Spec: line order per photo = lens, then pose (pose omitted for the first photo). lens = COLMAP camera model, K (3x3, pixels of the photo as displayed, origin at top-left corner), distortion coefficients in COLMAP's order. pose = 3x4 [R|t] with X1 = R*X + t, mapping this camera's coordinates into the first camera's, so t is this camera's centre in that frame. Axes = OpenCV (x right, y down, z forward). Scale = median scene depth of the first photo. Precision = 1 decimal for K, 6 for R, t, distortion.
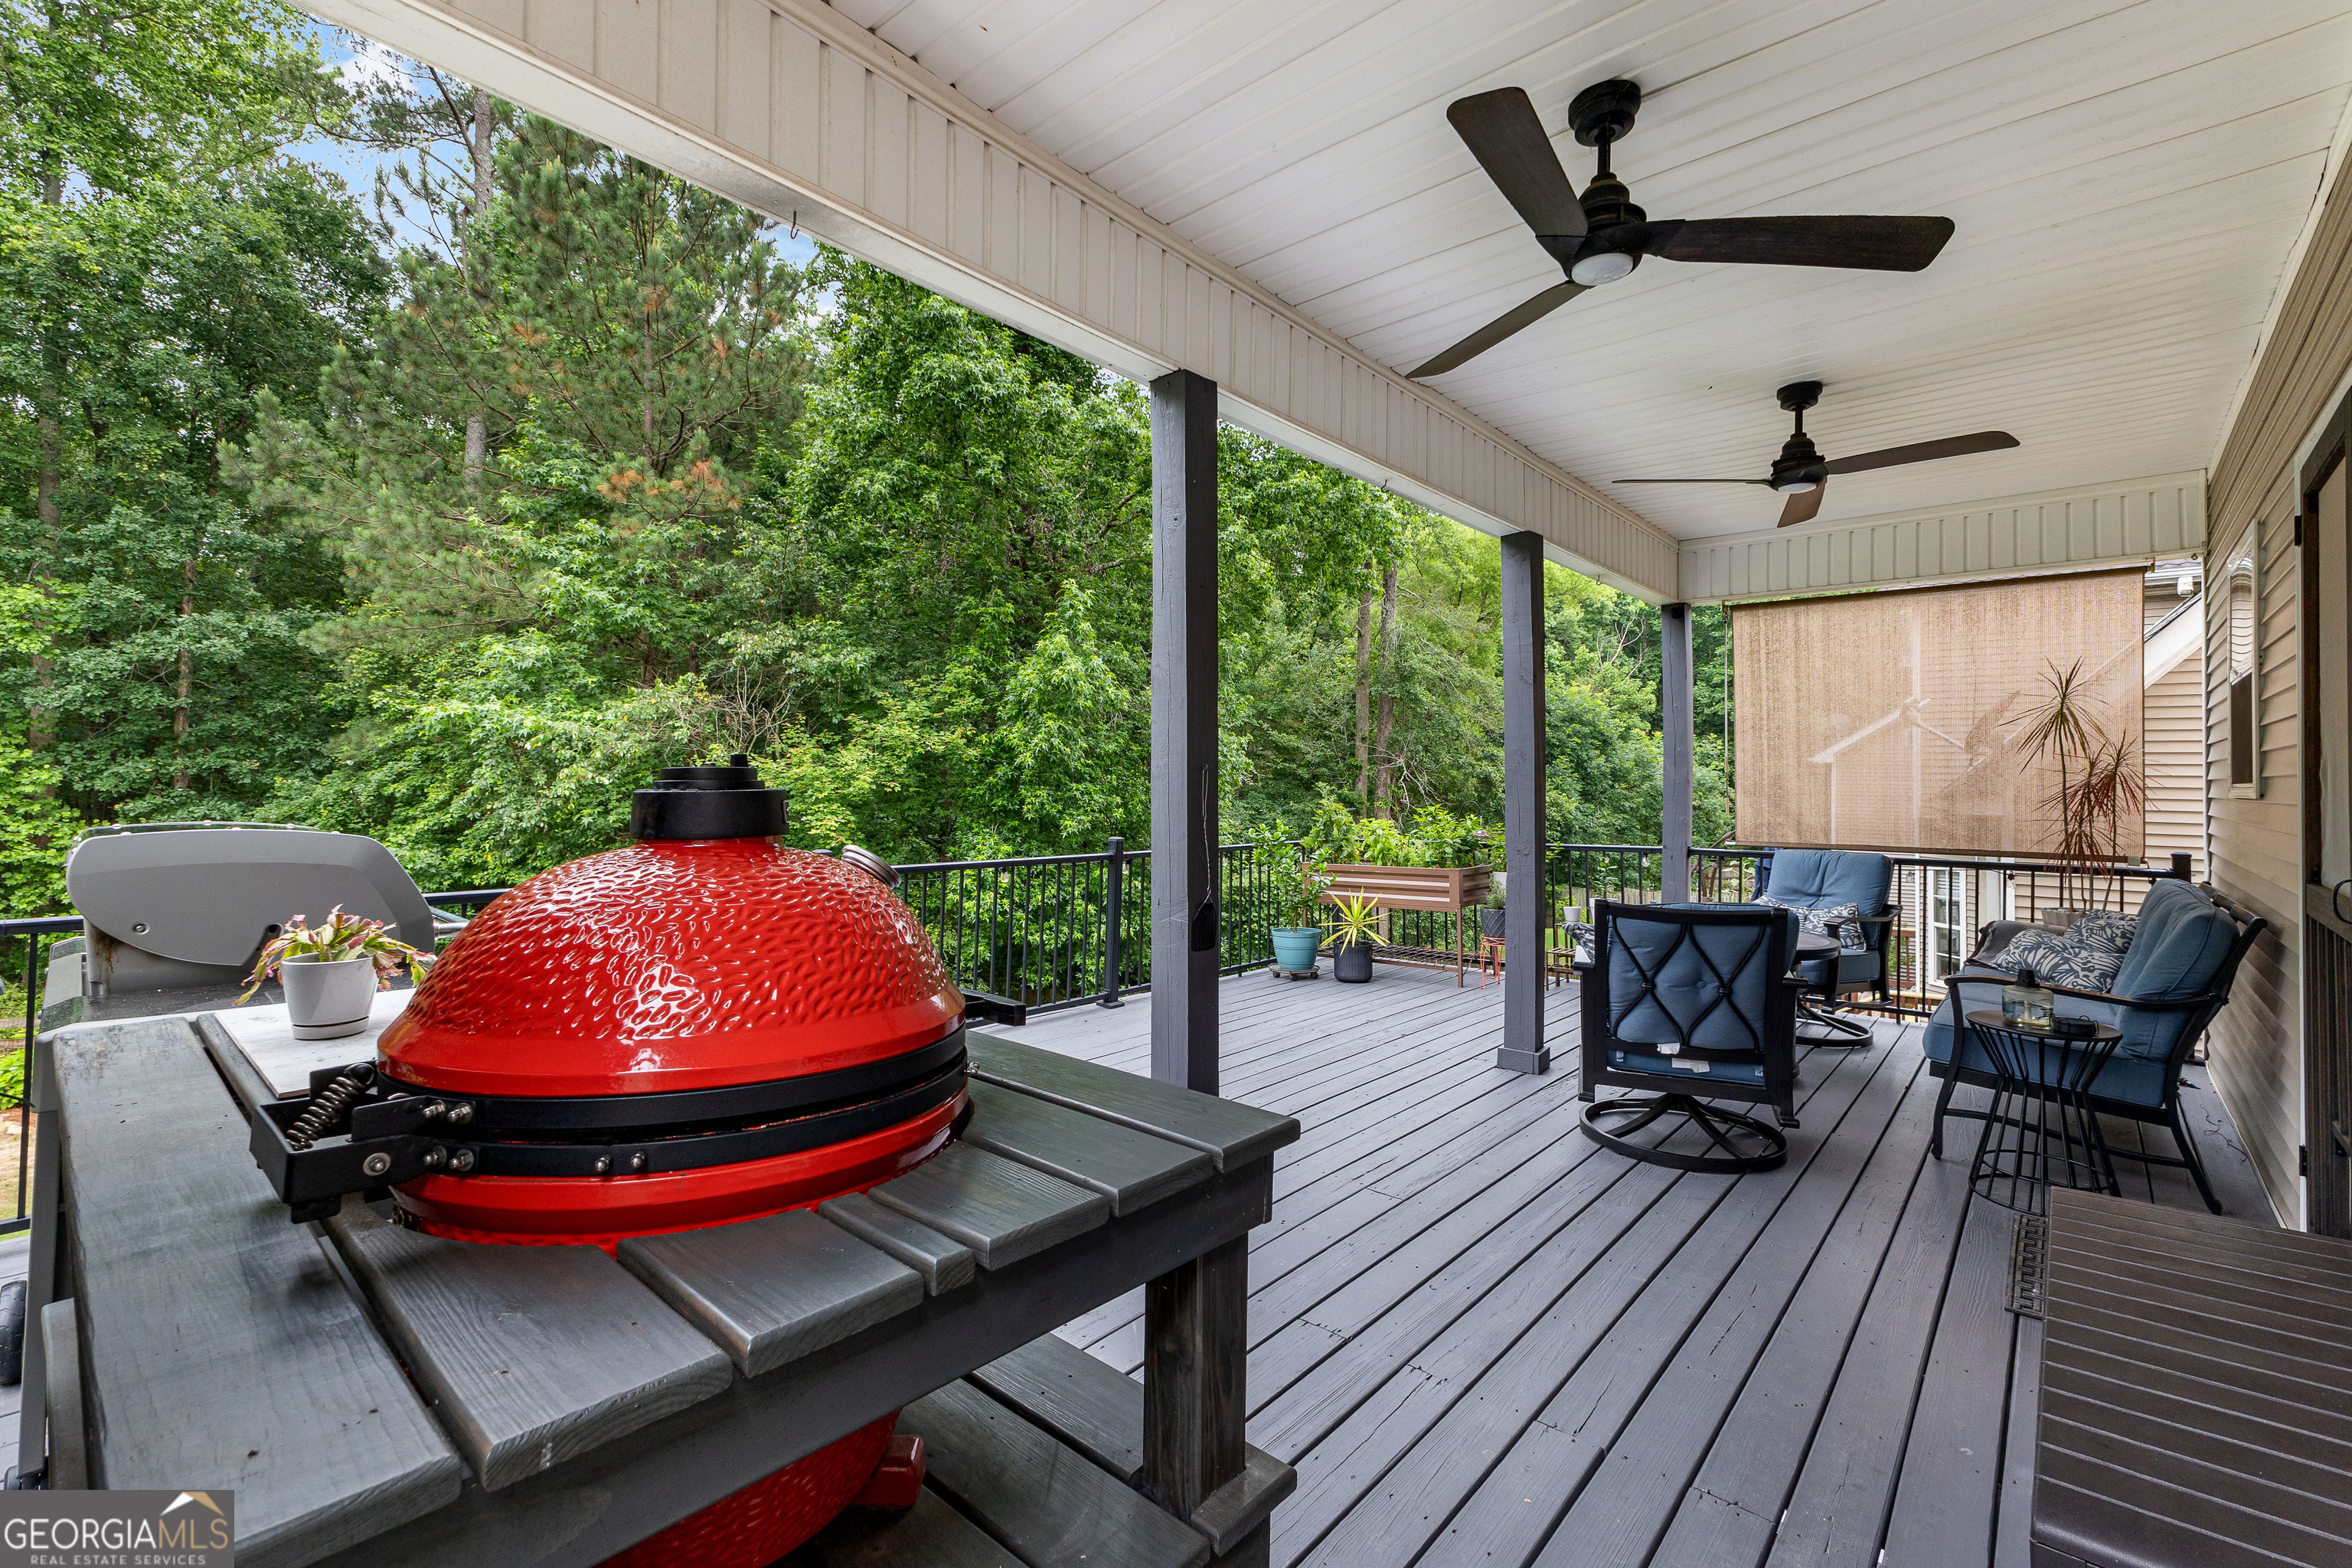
lens RADIAL K [[1017.2, 0, 1191.6], [0, 1017.2, 779.7], [0, 0, 1]] dist [0.018696, -0.005929]
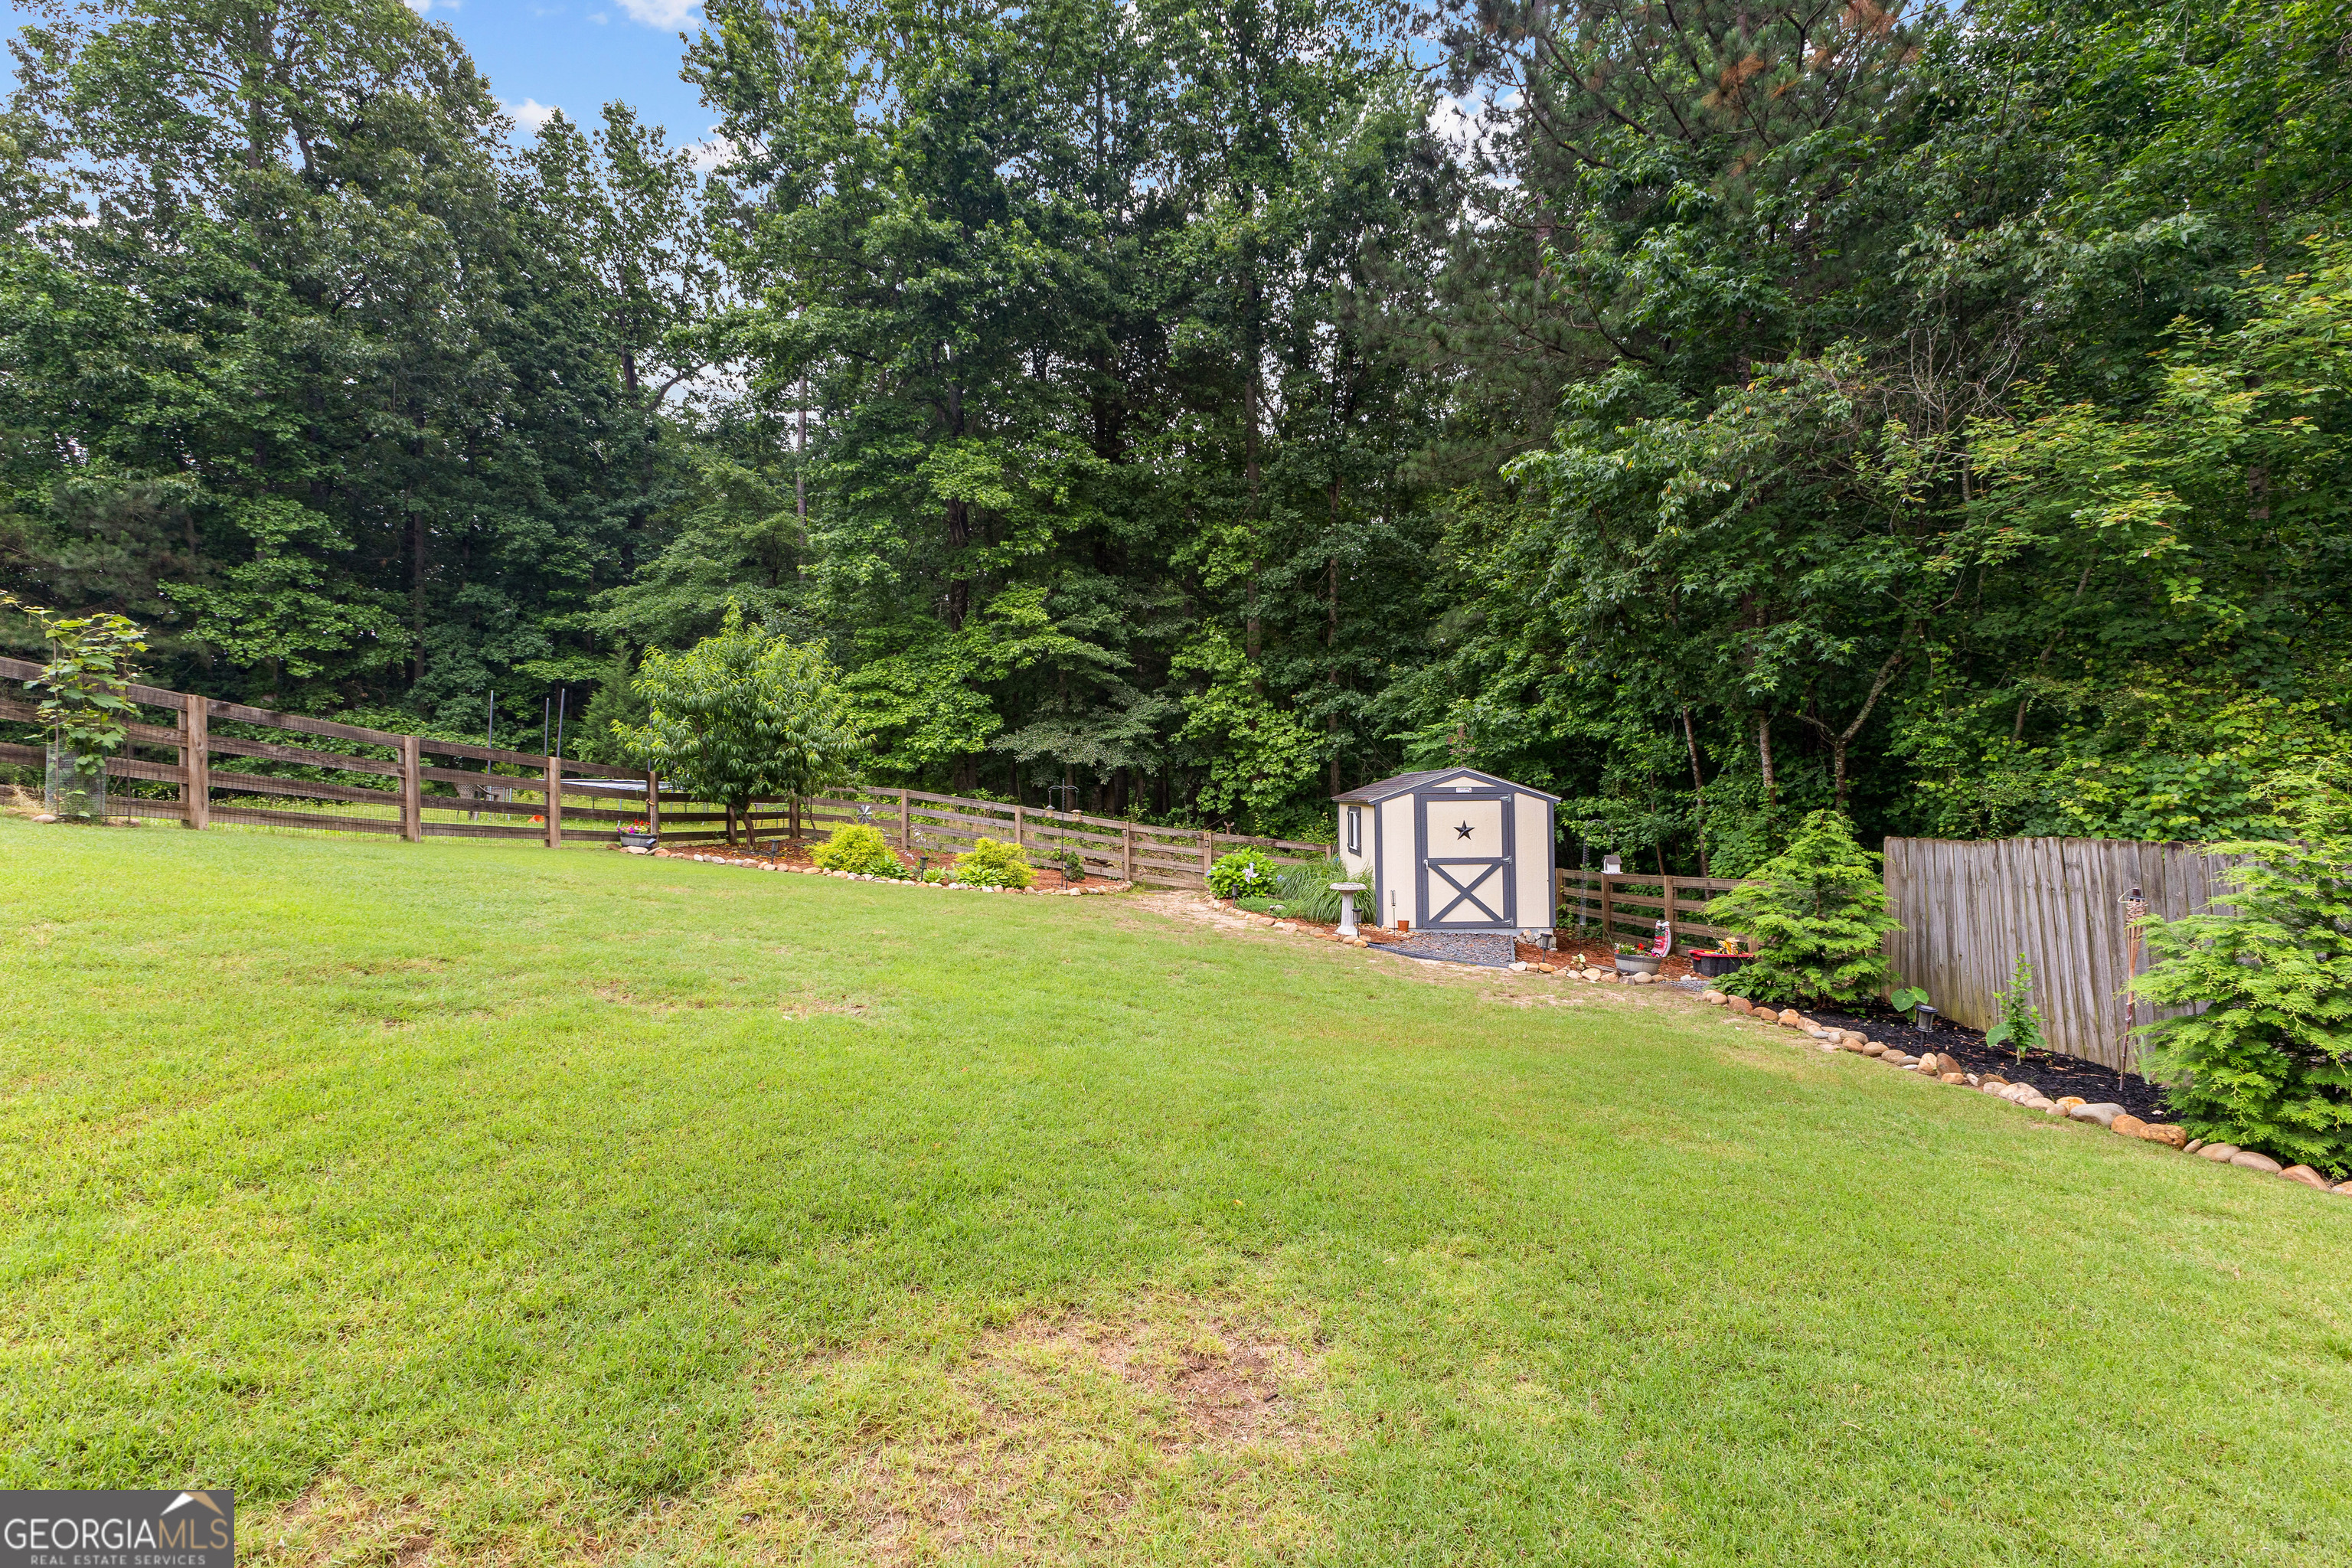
lens RADIAL K [[1017.2, 0, 1177.5], [0, 1017.2, 775.7], [0, 0, 1]] dist [0.018696, -0.005929]
pose [[0.582513, -0.018360, -0.812614, -0.154686], [0.024911, 0.999678, -0.004729, 0.124987], [0.812439, -0.017488, 0.582783, 0.195818]]
